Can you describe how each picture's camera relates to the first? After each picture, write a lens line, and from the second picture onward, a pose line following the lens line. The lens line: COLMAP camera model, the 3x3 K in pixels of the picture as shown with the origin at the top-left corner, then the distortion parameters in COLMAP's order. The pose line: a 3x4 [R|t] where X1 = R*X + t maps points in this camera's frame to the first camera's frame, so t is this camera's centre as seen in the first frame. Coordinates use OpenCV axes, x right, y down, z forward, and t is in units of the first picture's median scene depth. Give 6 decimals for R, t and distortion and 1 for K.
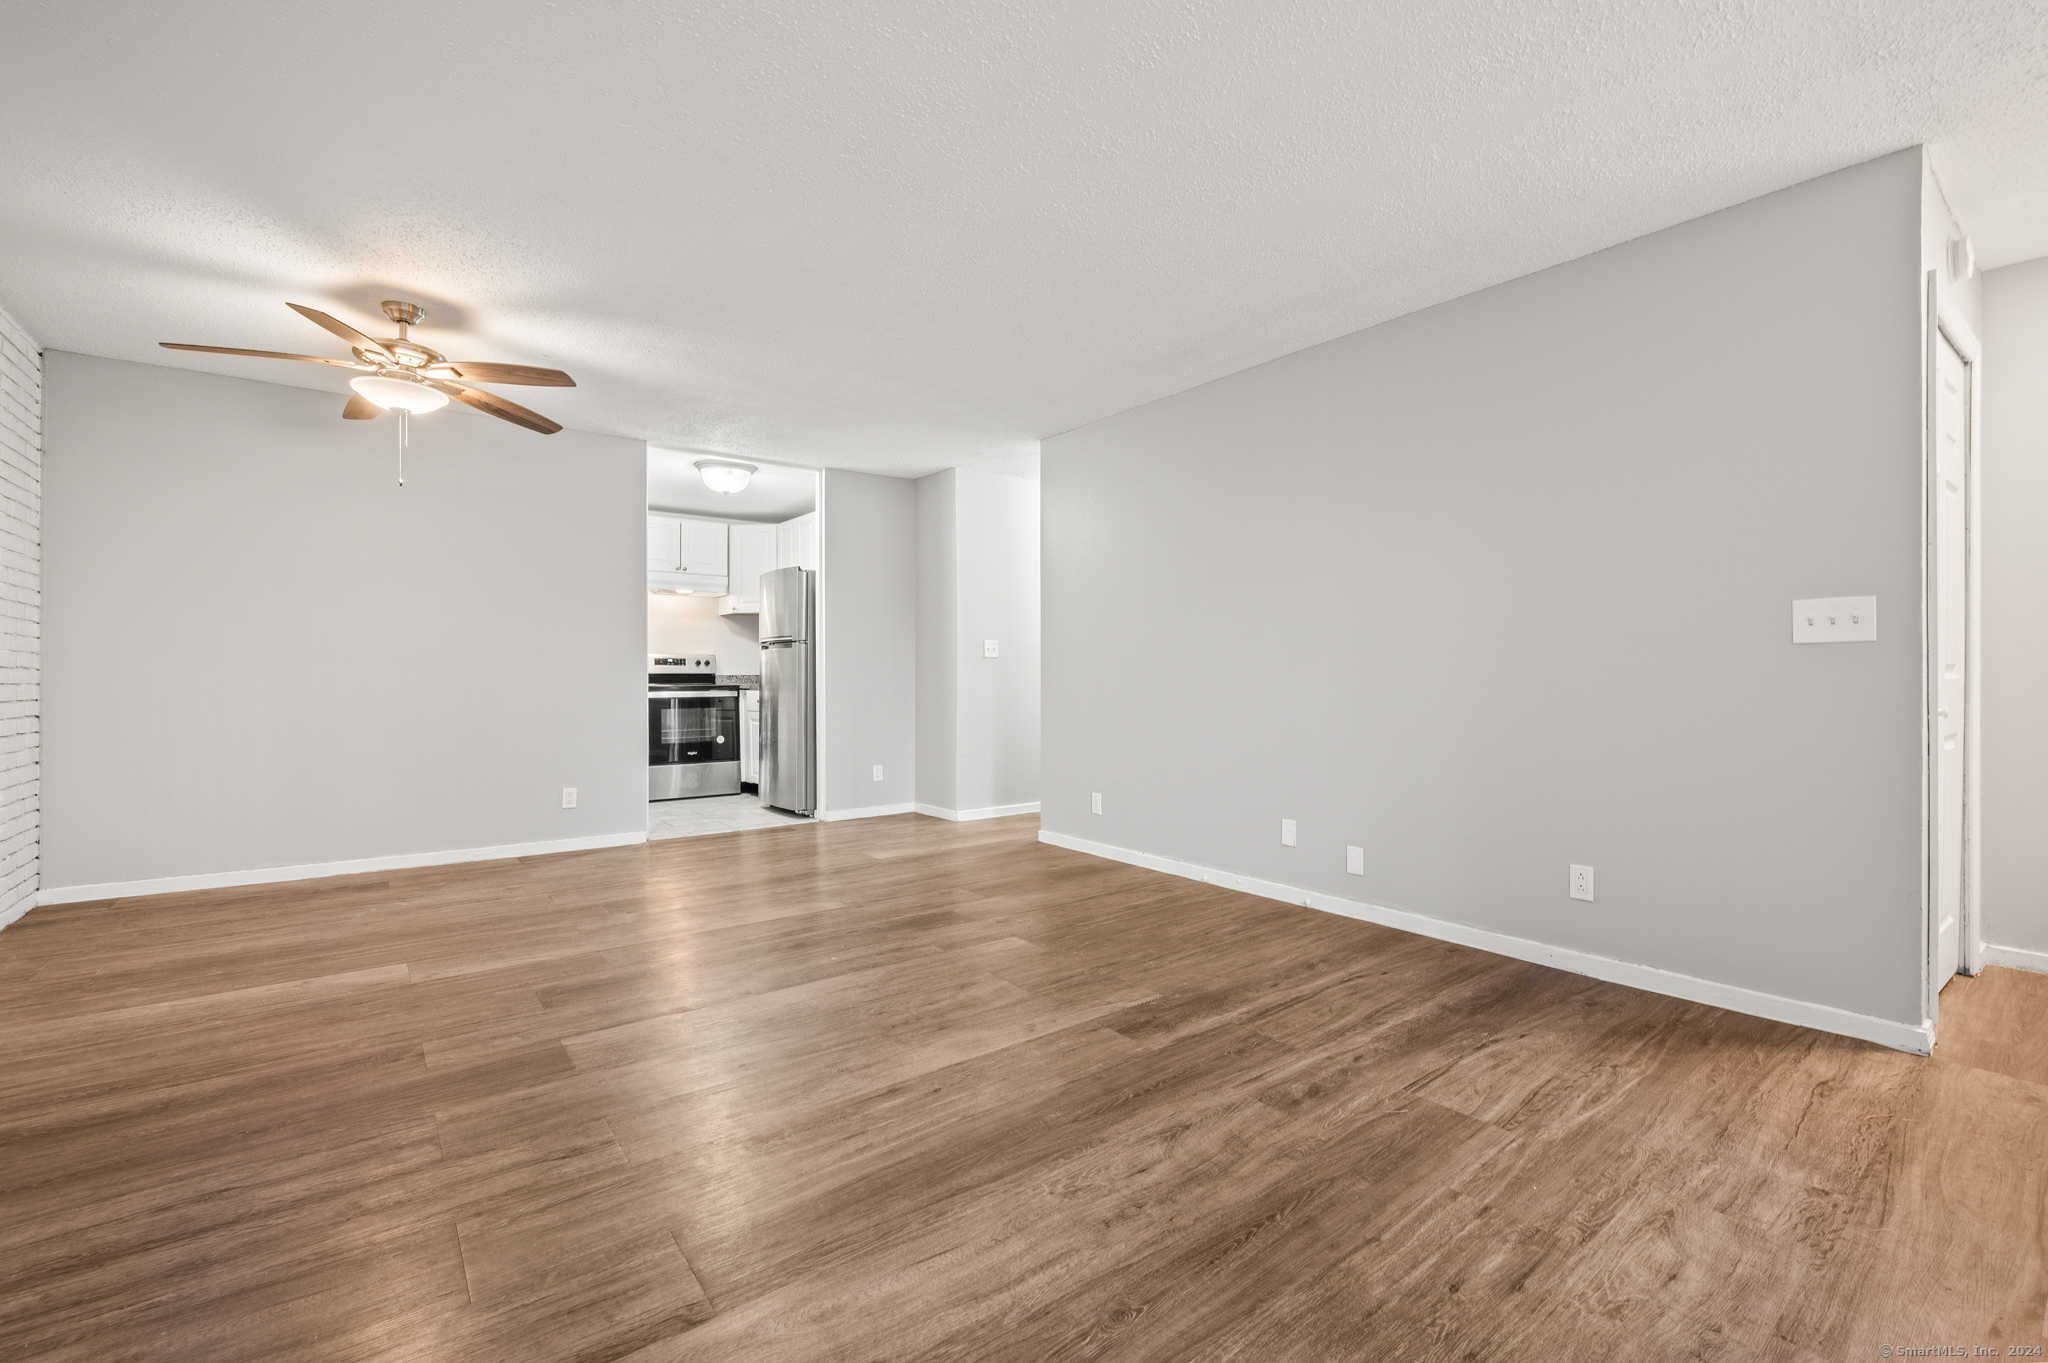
lens RADIAL K [[914.2, 0, 1024.0], [0, 914.2, 681.5], [0, 0, 1]] dist [-0.011895, -0.000386]
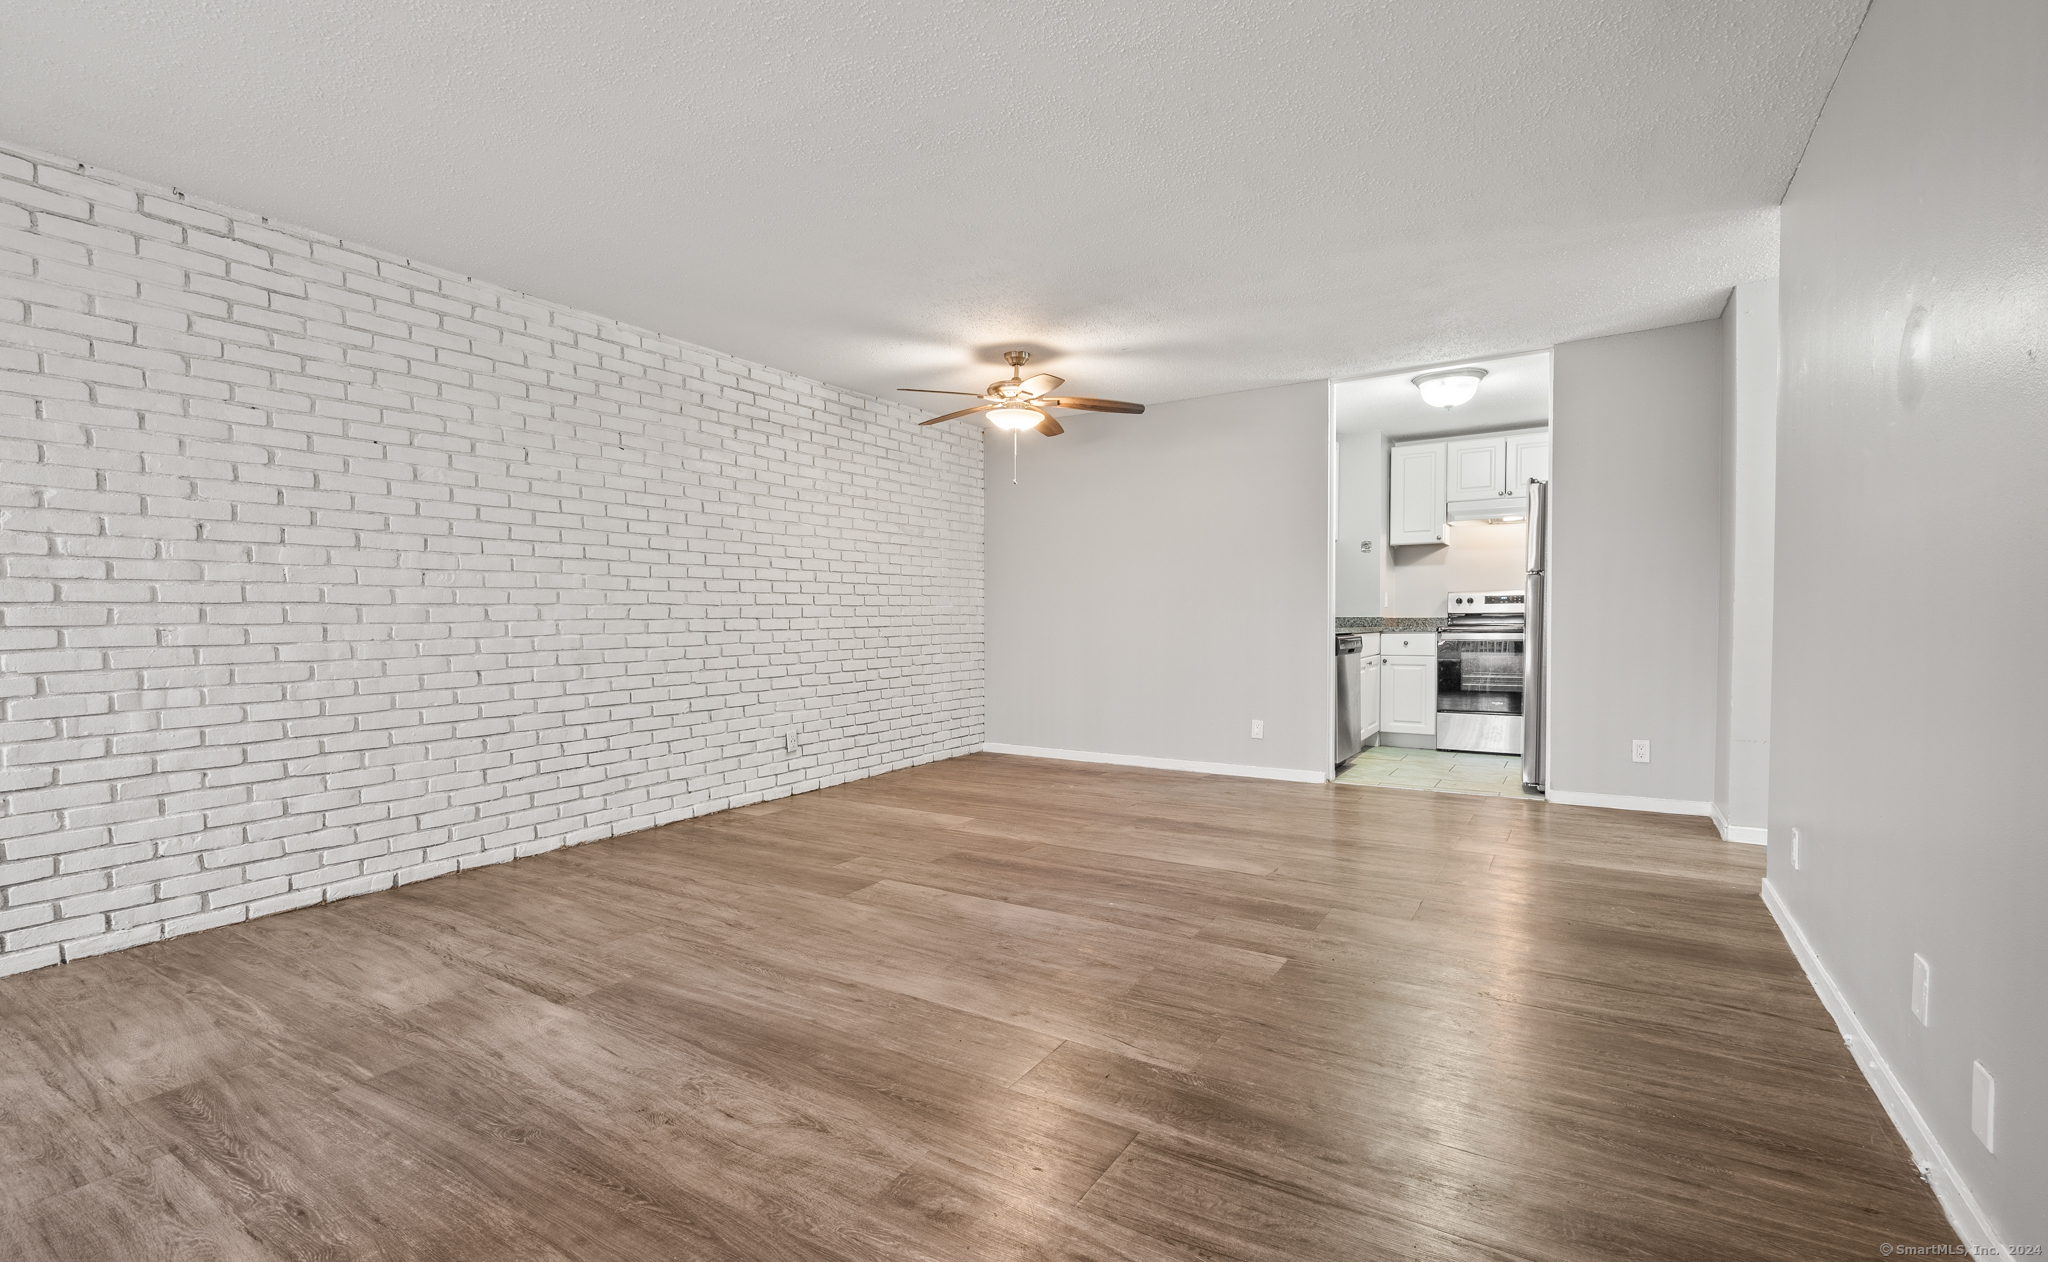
lens RADIAL K [[918.6, 0, 1014.8], [0, 918.6, 650.8], [0, 0, 1]] dist [0.002649, 0.000391]
pose [[0.305633, 0.032301, -0.951601, 0.693211], [0.002261, 0.999397, 0.034649, -0.008152], [0.952147, -0.012742, 0.305375, 0.584192]]
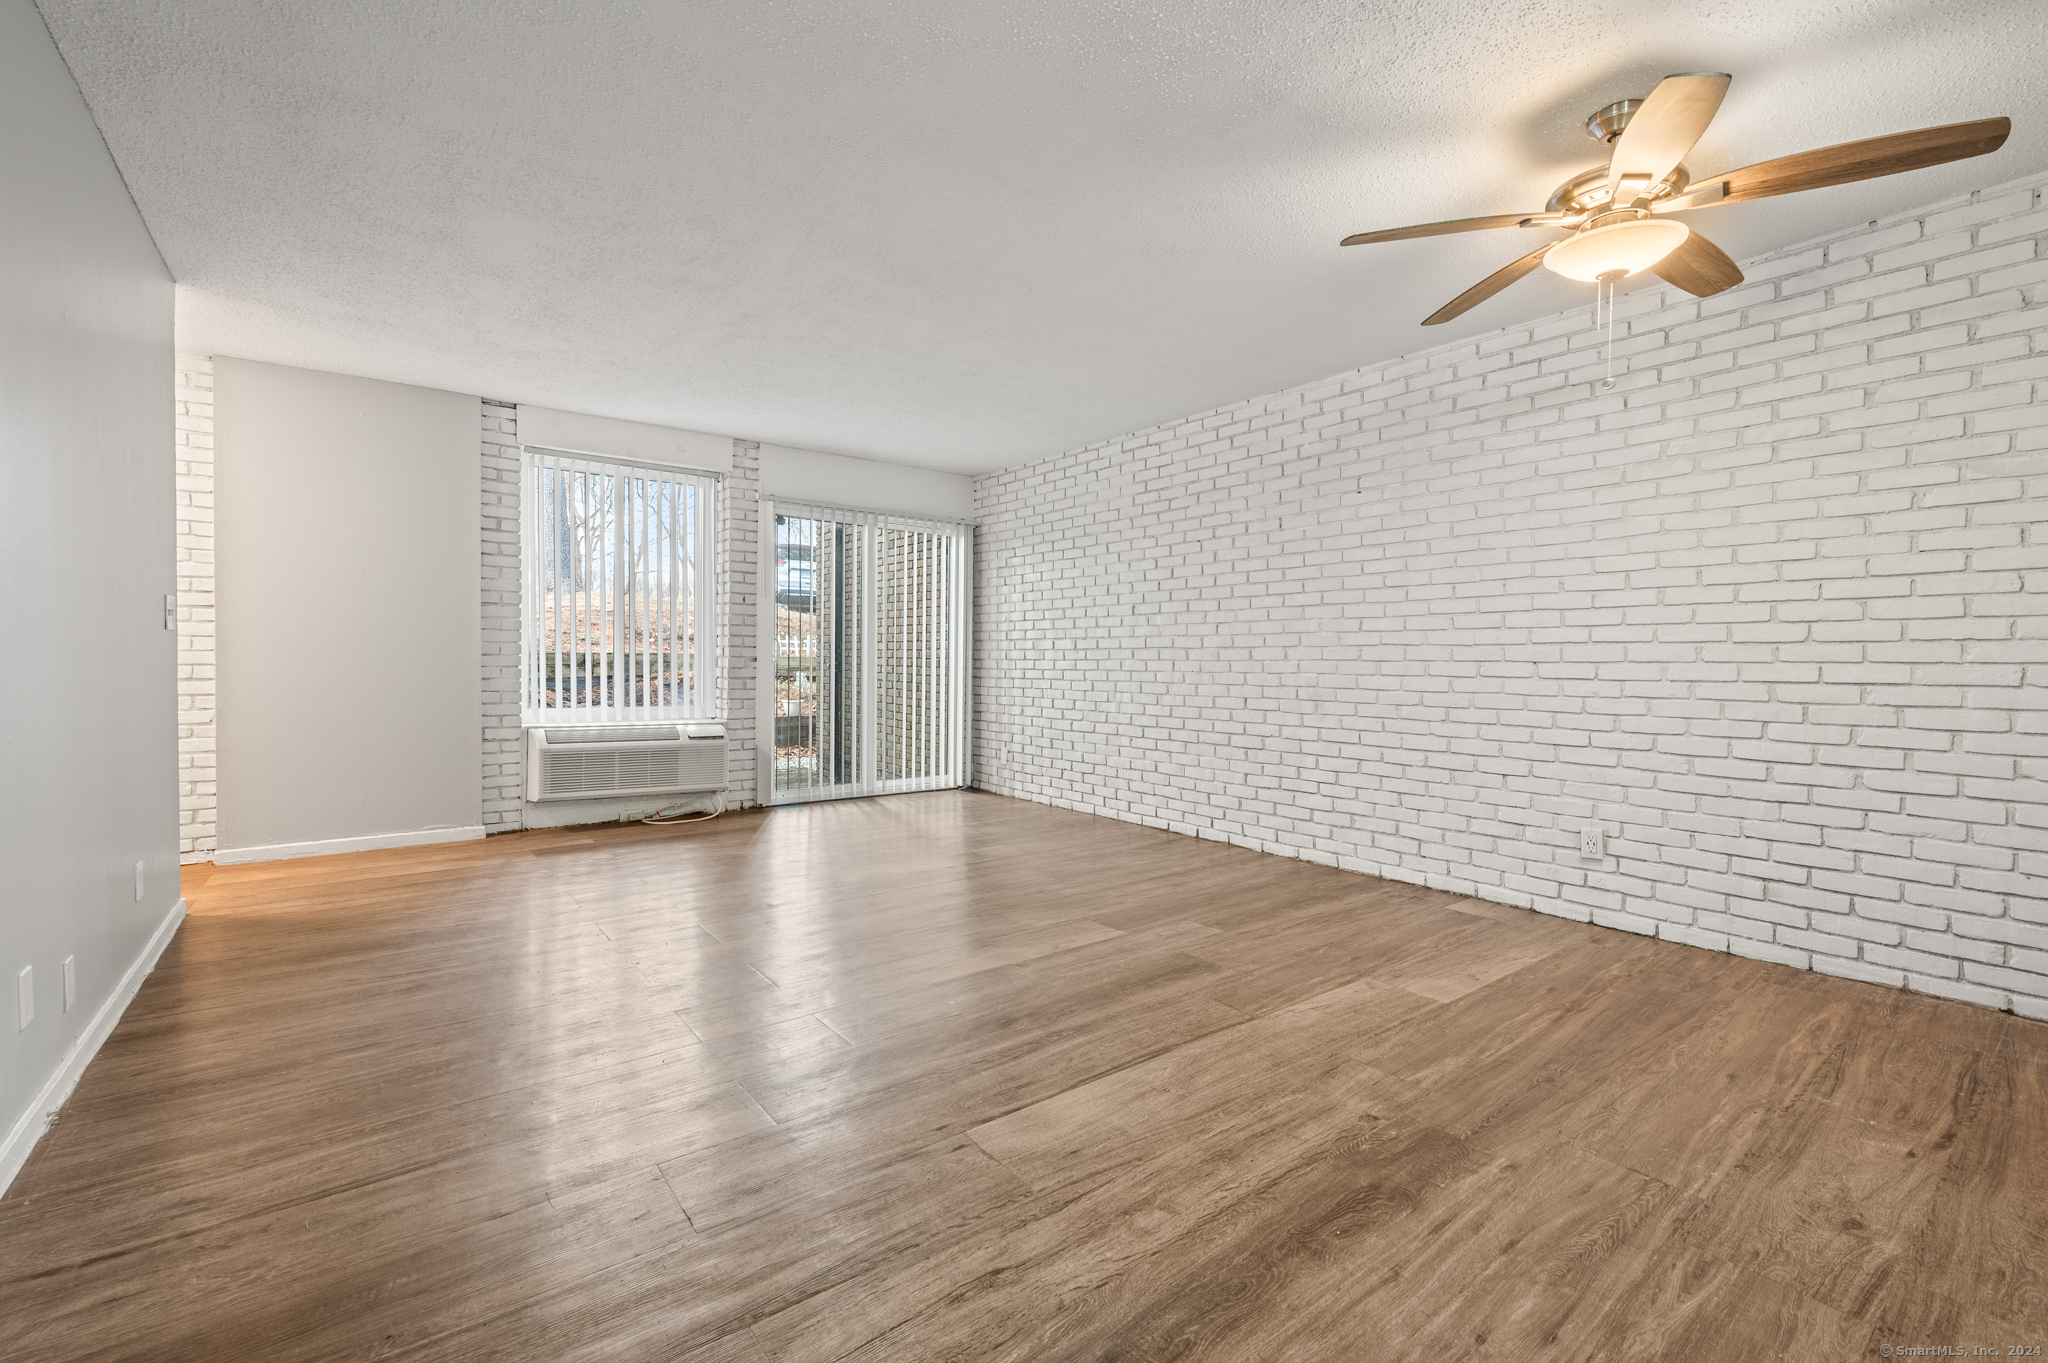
lens RADIAL K [[816.0, 0, 962.2], [0, 816.0, 679.4], [0, 0, 1]] dist [-0.001122, -0.000326]
pose [[-0.998220, -0.010652, 0.058678, -0.253880], [-0.008716, 0.999413, 0.033142, -0.015771], [-0.058996, 0.032572, -0.997727, 1.699633]]
